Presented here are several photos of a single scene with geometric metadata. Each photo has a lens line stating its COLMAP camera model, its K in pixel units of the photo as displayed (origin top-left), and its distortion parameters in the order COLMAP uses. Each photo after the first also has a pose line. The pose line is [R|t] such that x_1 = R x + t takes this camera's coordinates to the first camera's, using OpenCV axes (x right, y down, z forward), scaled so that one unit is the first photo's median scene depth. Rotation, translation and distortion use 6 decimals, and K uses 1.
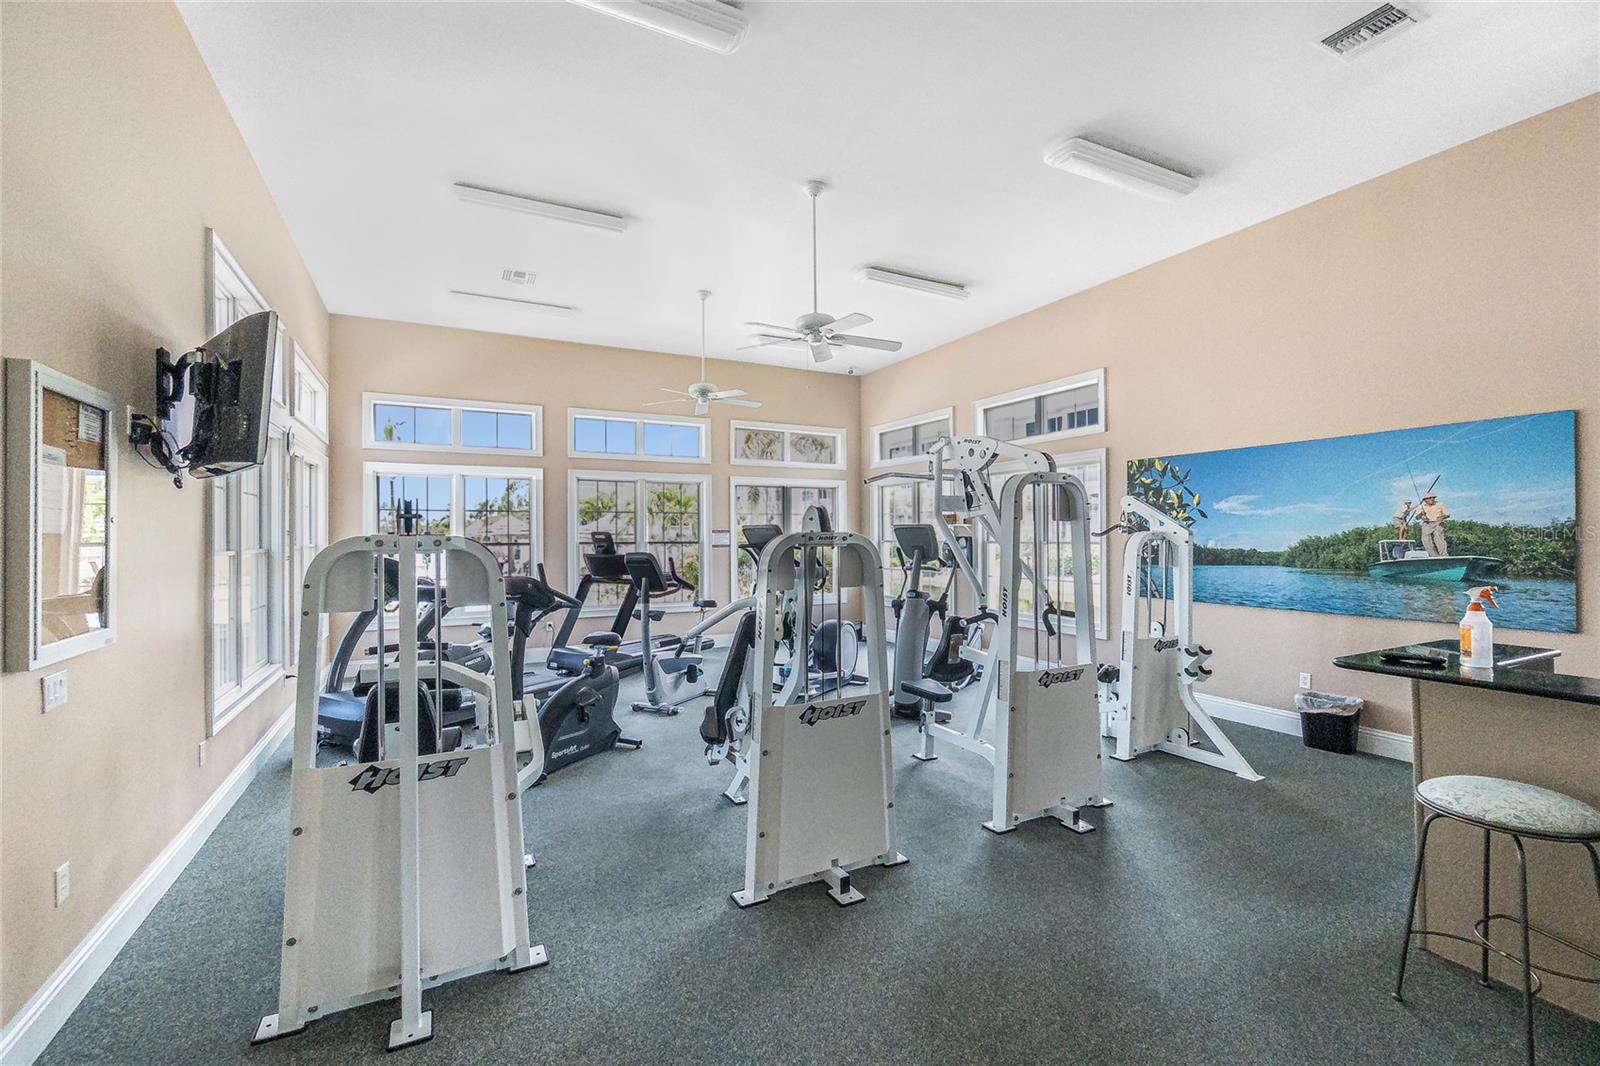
lens RADIAL K [[692.2, 0, 795.9], [0, 692.2, 540.5], [0, 0, 1]] dist [-0.018592, 0.000000]
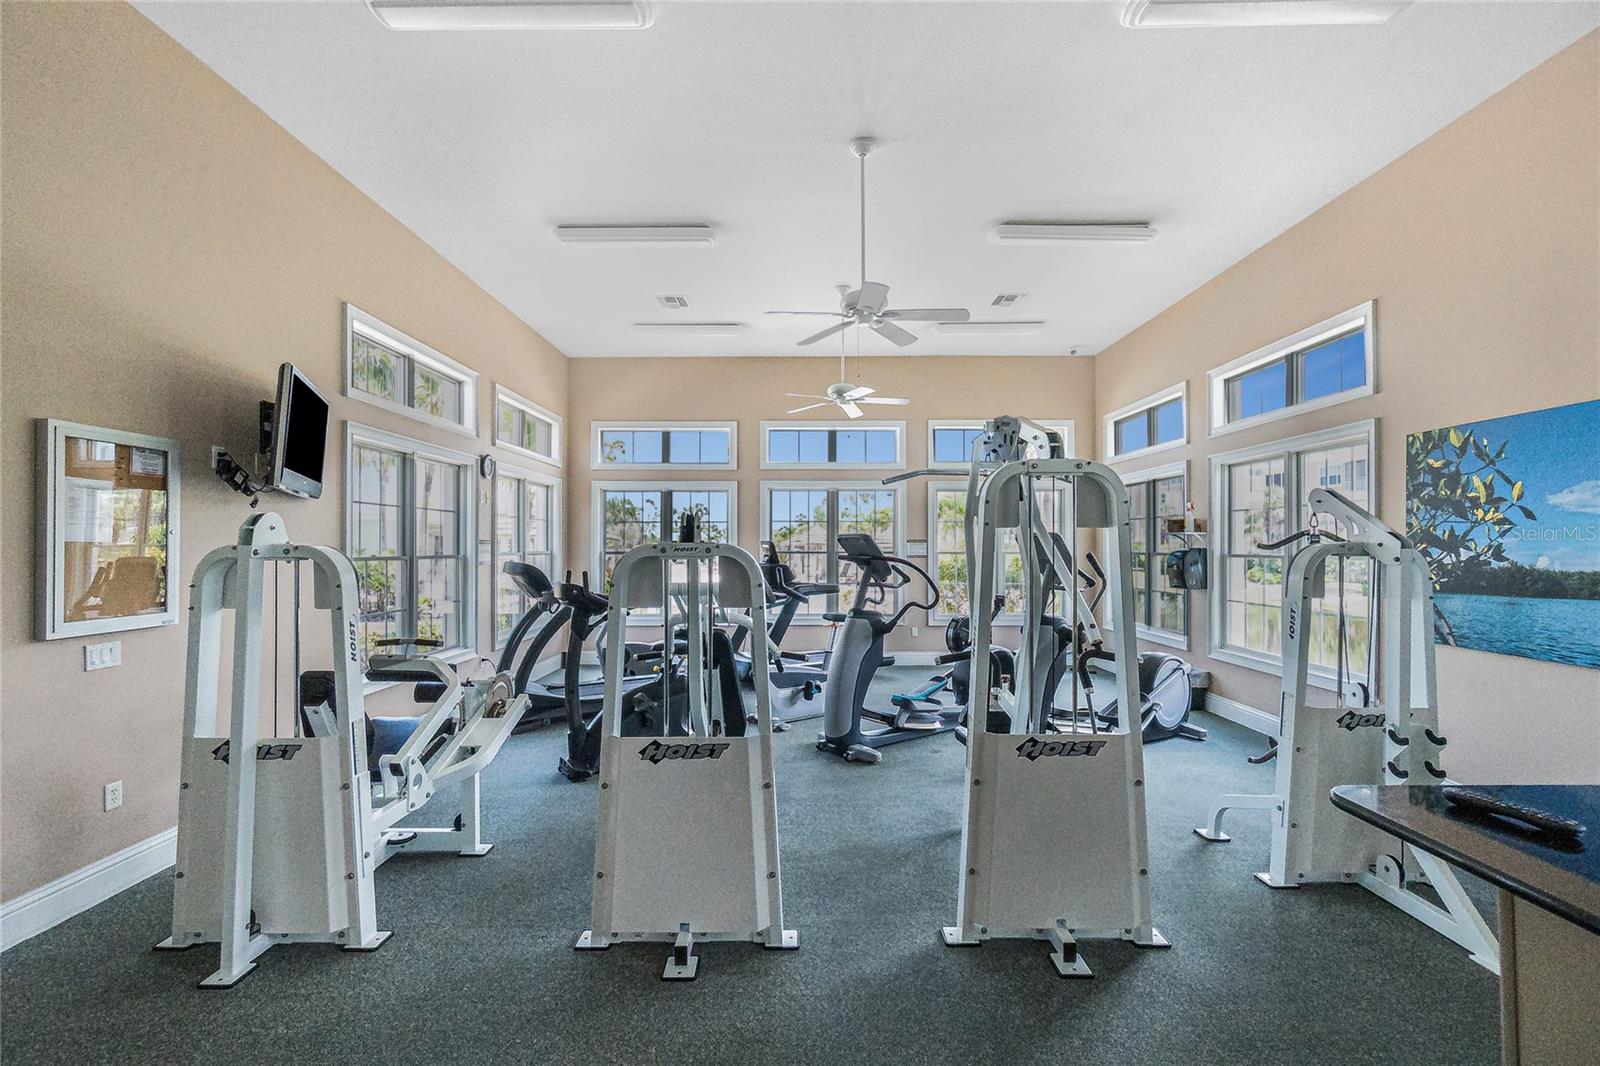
lens RADIAL K [[688.4, 0, 797.4], [0, 688.4, 554.6], [0, 0, 1]] dist [-0.012832, 0.000609]
pose [[0.883526, 0.010252, -0.468269, 0.288361], [-0.006628, 0.999934, 0.009386, -0.003070], [0.468334, -0.005189, 0.883536, 0.155770]]
